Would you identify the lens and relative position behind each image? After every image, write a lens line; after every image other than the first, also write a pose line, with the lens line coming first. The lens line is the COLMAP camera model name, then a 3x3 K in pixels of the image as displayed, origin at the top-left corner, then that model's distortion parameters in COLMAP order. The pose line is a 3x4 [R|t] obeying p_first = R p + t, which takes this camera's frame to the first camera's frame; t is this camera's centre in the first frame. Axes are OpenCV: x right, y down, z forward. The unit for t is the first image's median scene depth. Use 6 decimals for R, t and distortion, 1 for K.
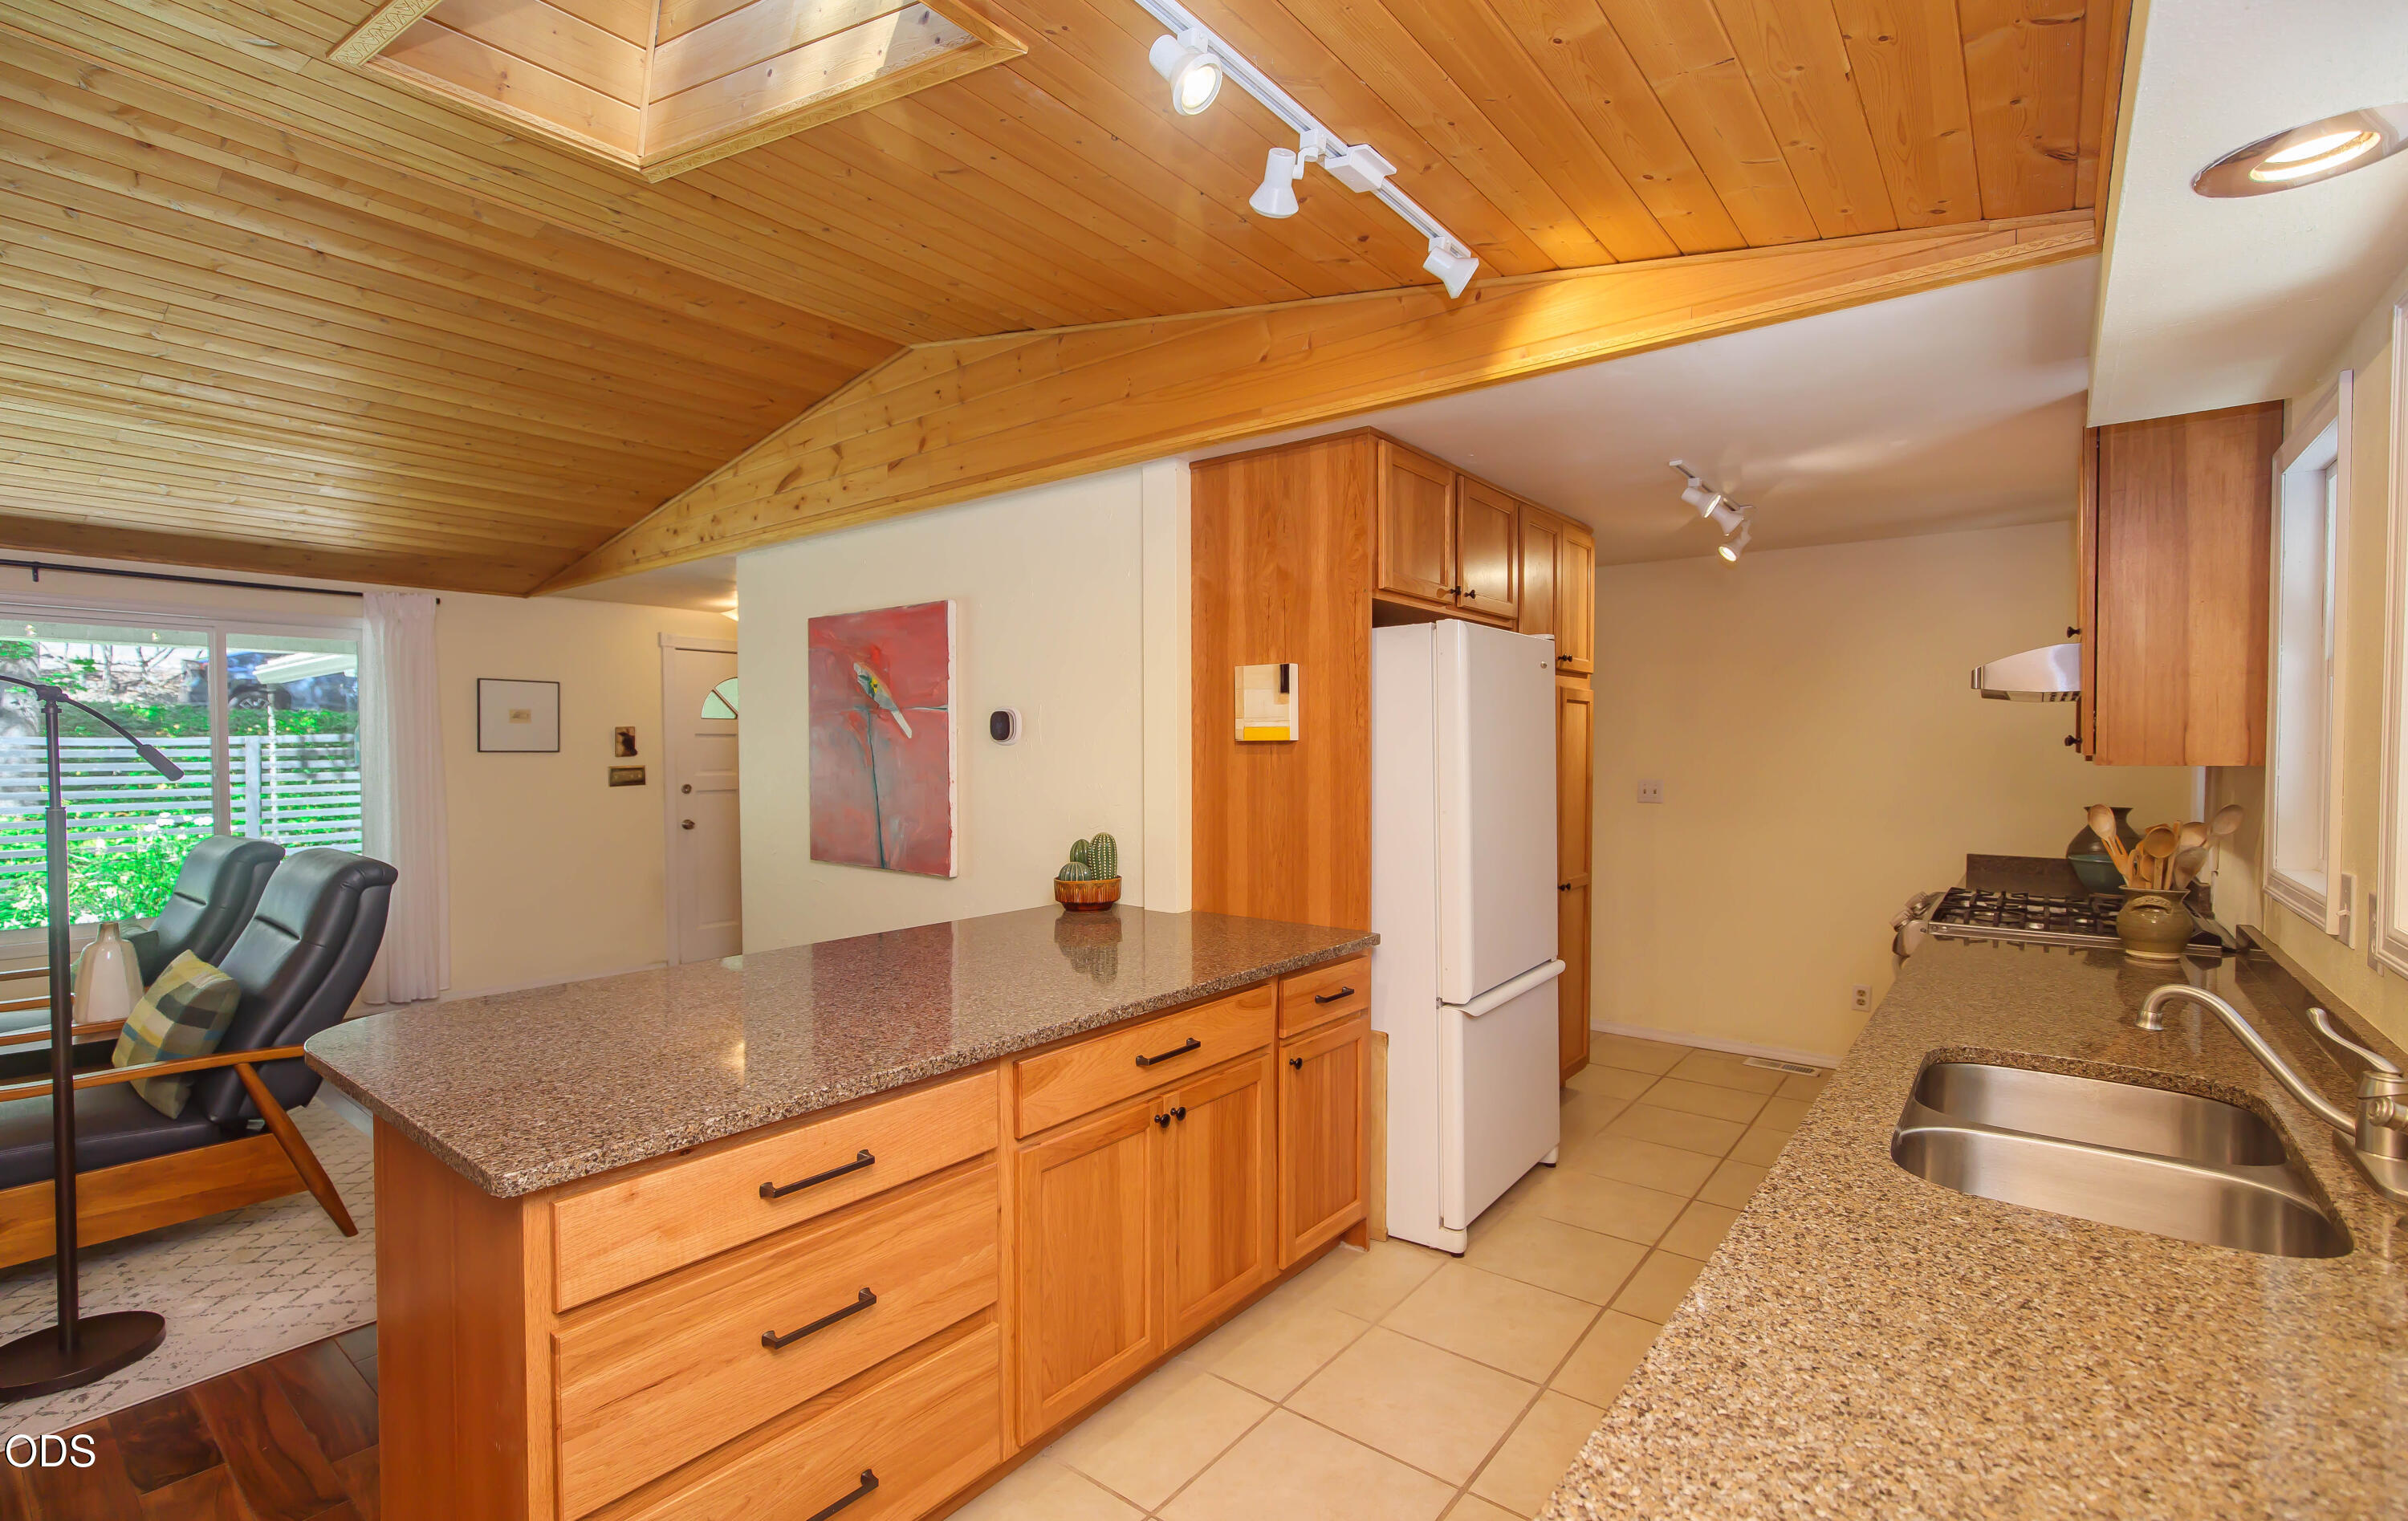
lens RADIAL K [[1081.0, 0, 1194.4], [0, 1081.0, 778.5], [0, 0, 1]] dist [-0.010040, 0.003504]
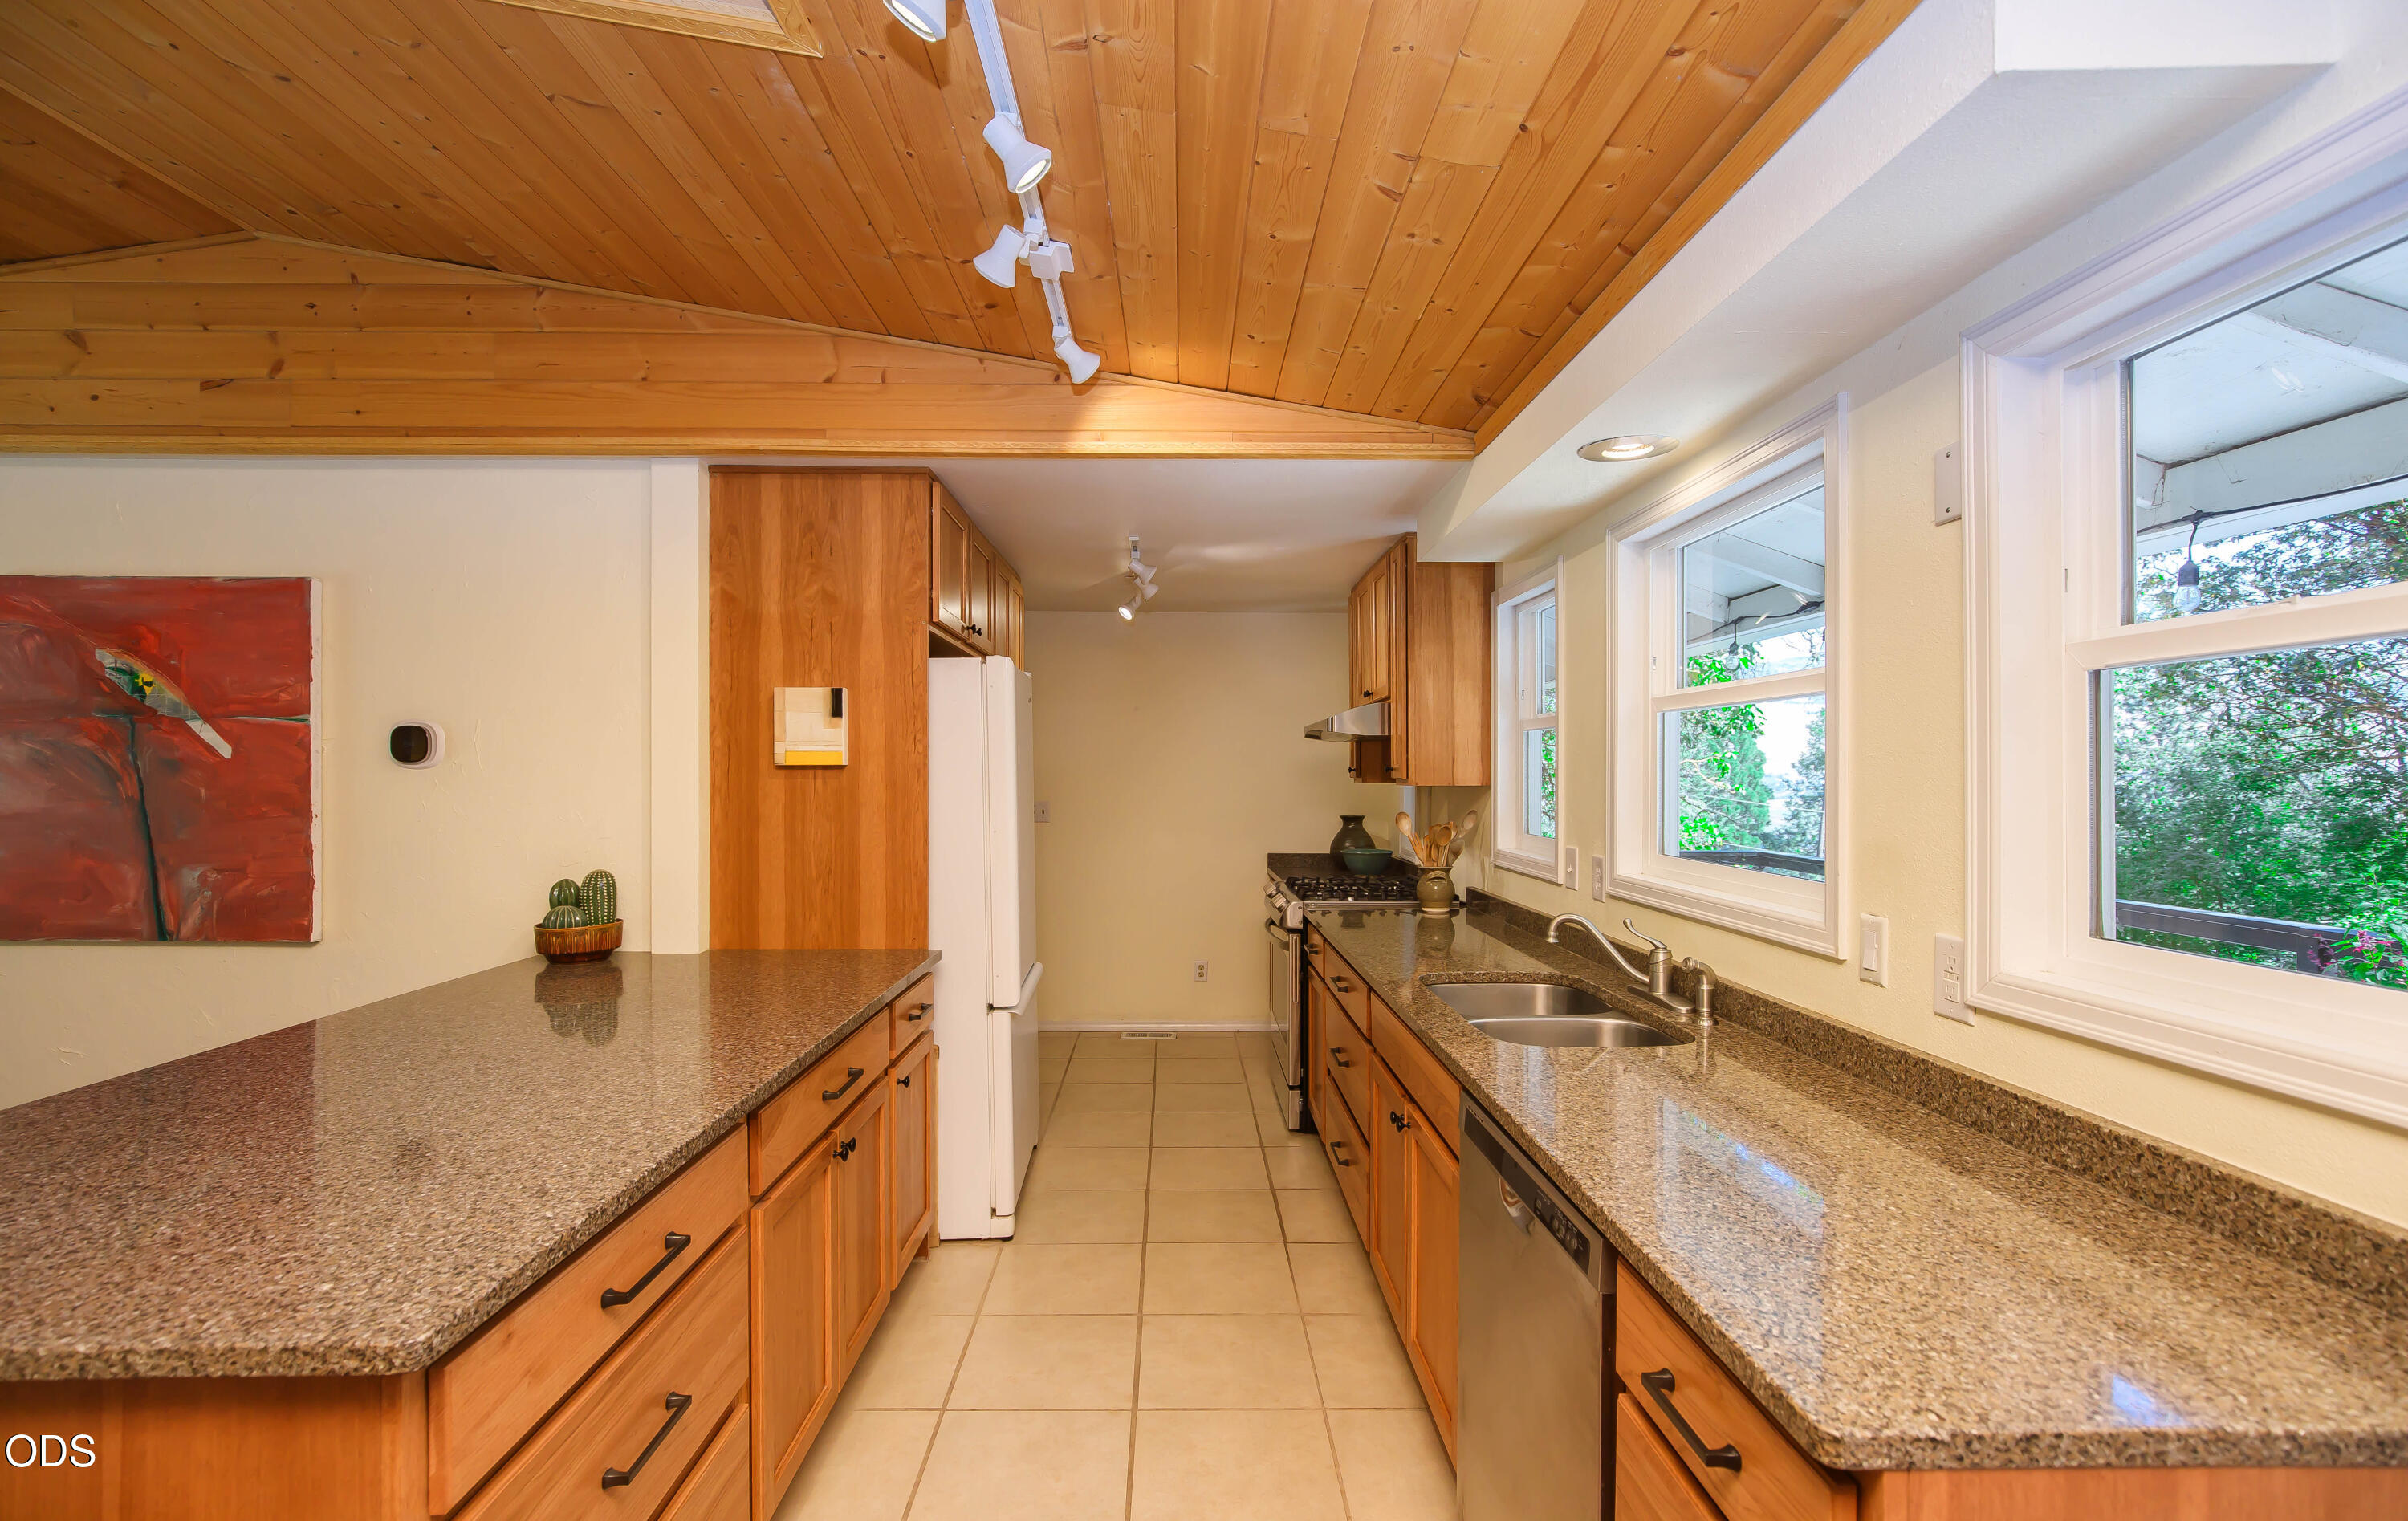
lens RADIAL K [[1081.0, 0, 1197.7], [0, 1081.0, 777.3], [0, 0, 1]] dist [-0.010040, 0.003504]
pose [[0.770208, -0.000261, 0.637793, -0.285037], [0.016069, 0.999690, -0.018995, 0.000101], [-0.637590, 0.024879, 0.769974, 0.027168]]
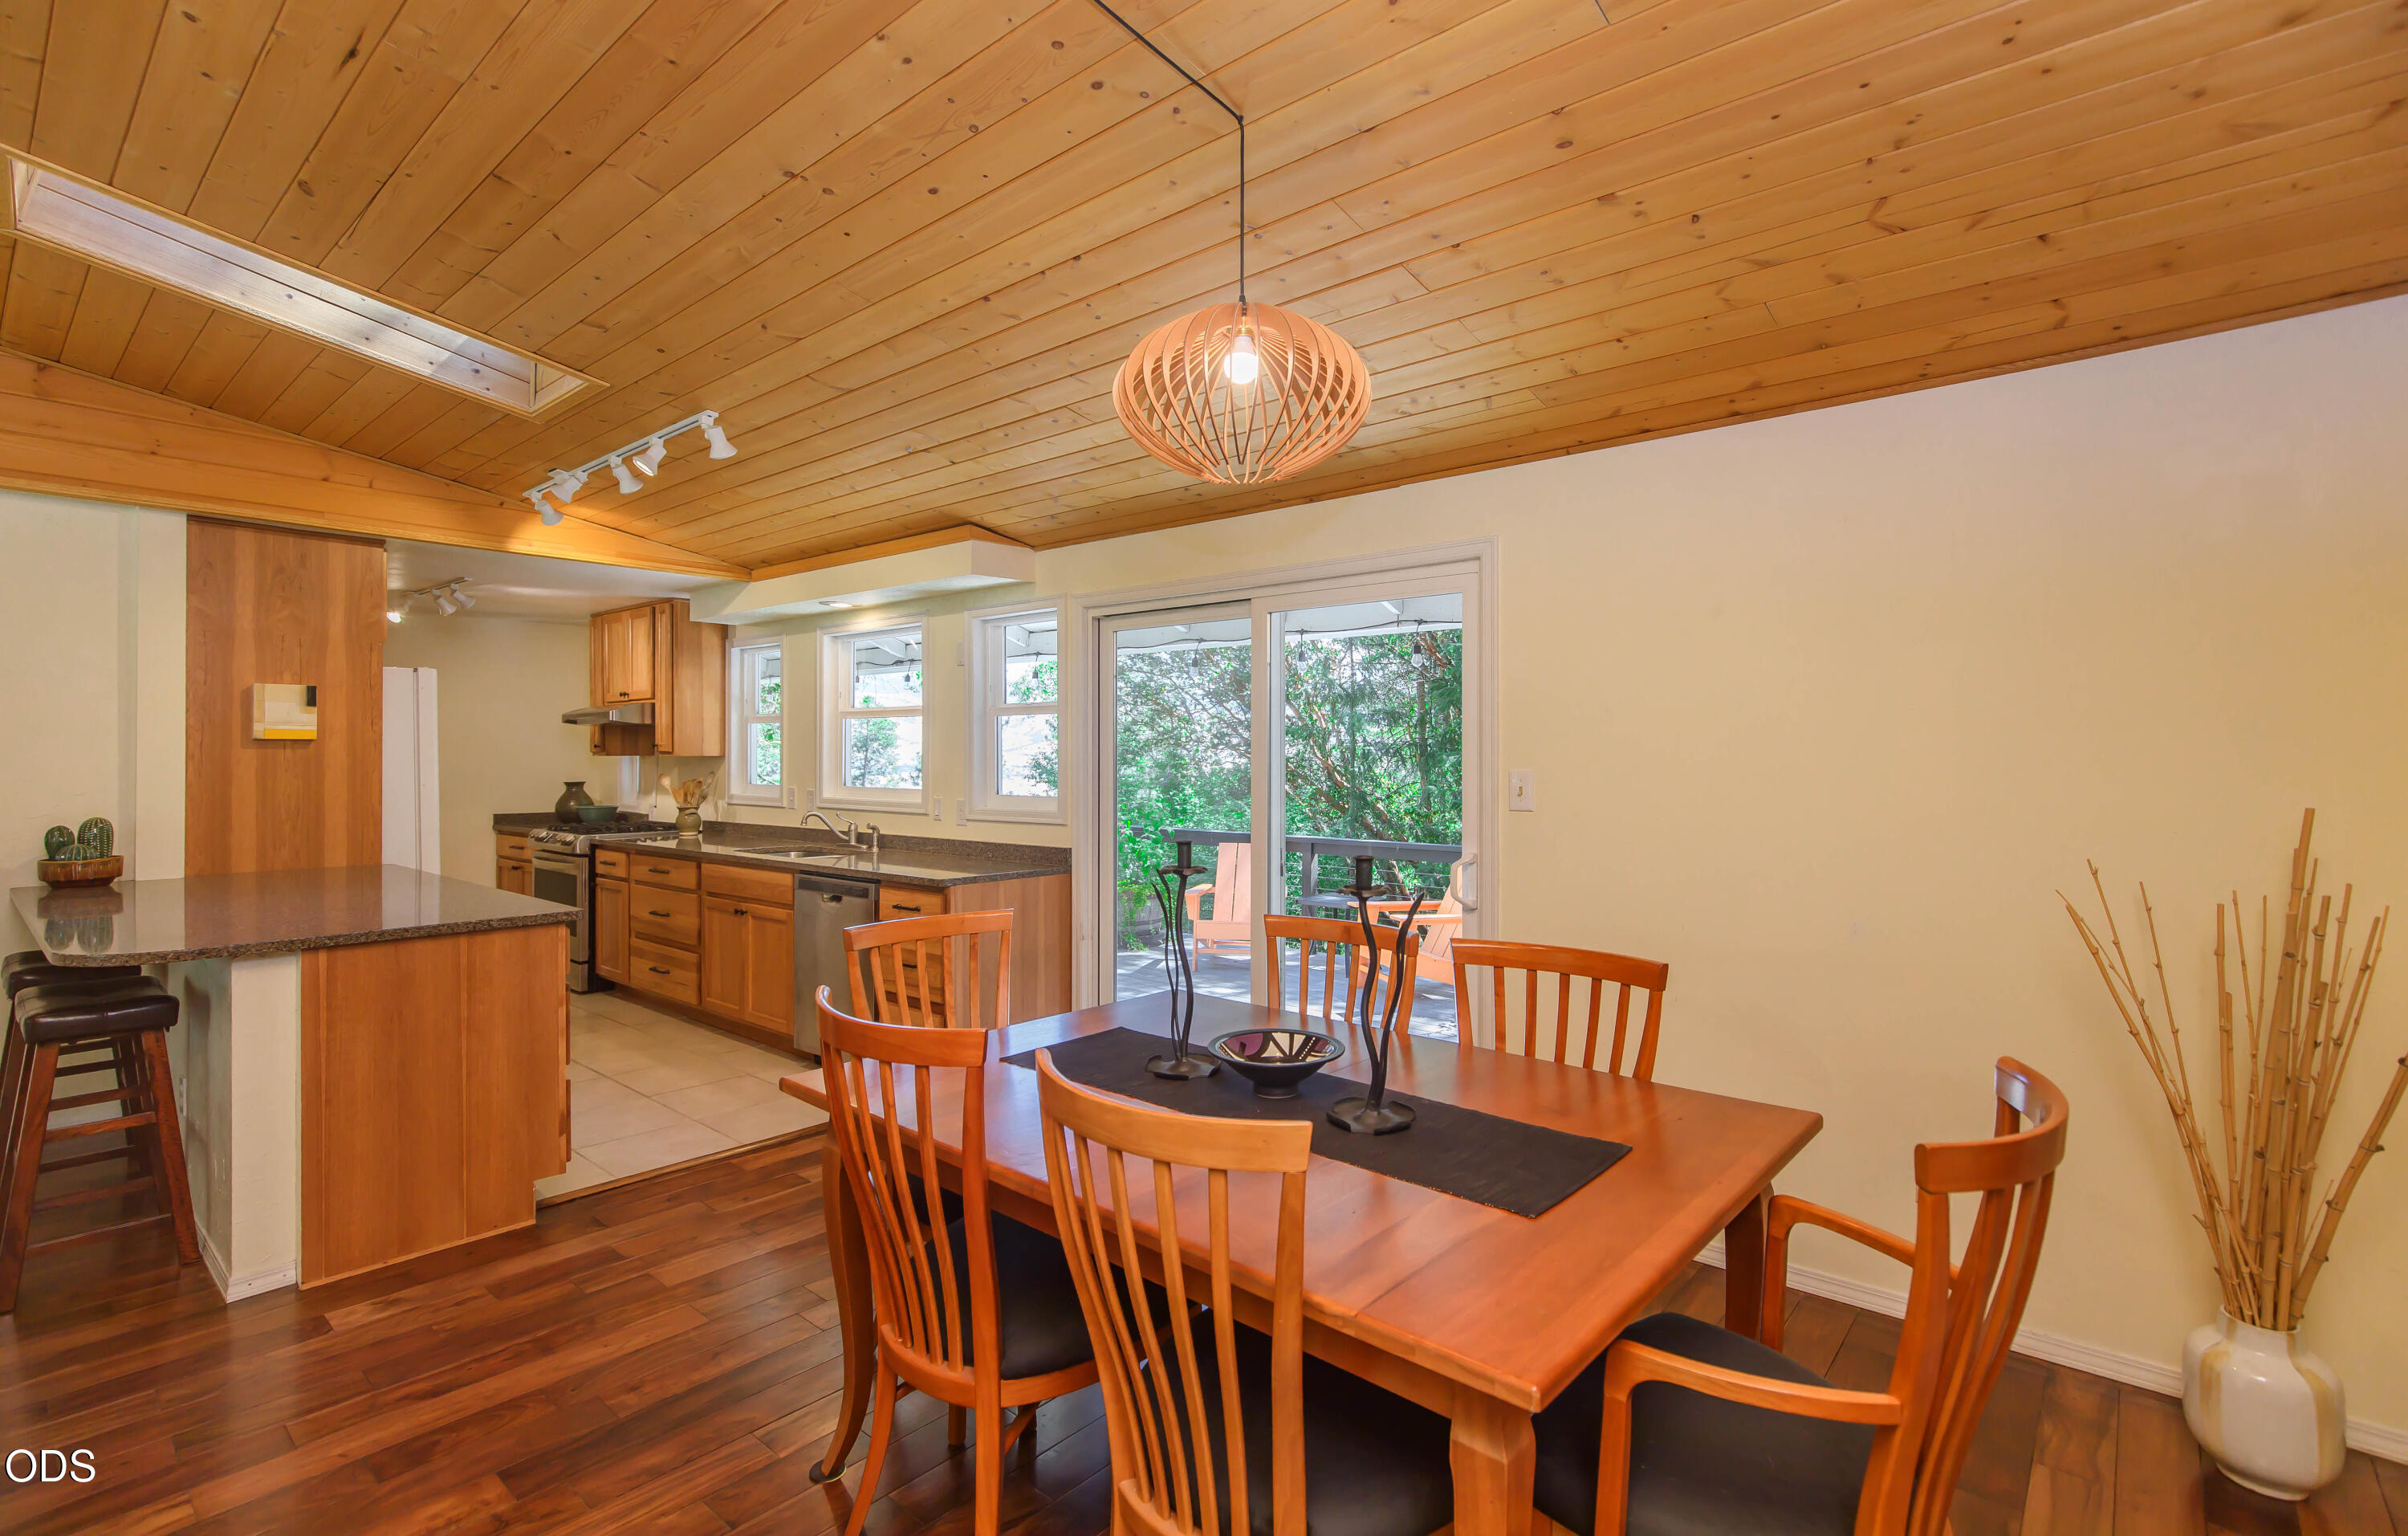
lens RADIAL K [[1088.5, 0, 1210.3], [0, 1088.5, 751.7], [0, 0, 1]] dist [-0.002303, 0.000773]
pose [[0.038356, 0.005731, 0.999248, -1.269700], [0.026442, 0.999628, -0.006748, 0.021511], [-0.998914, 0.026681, 0.038190, -0.233125]]
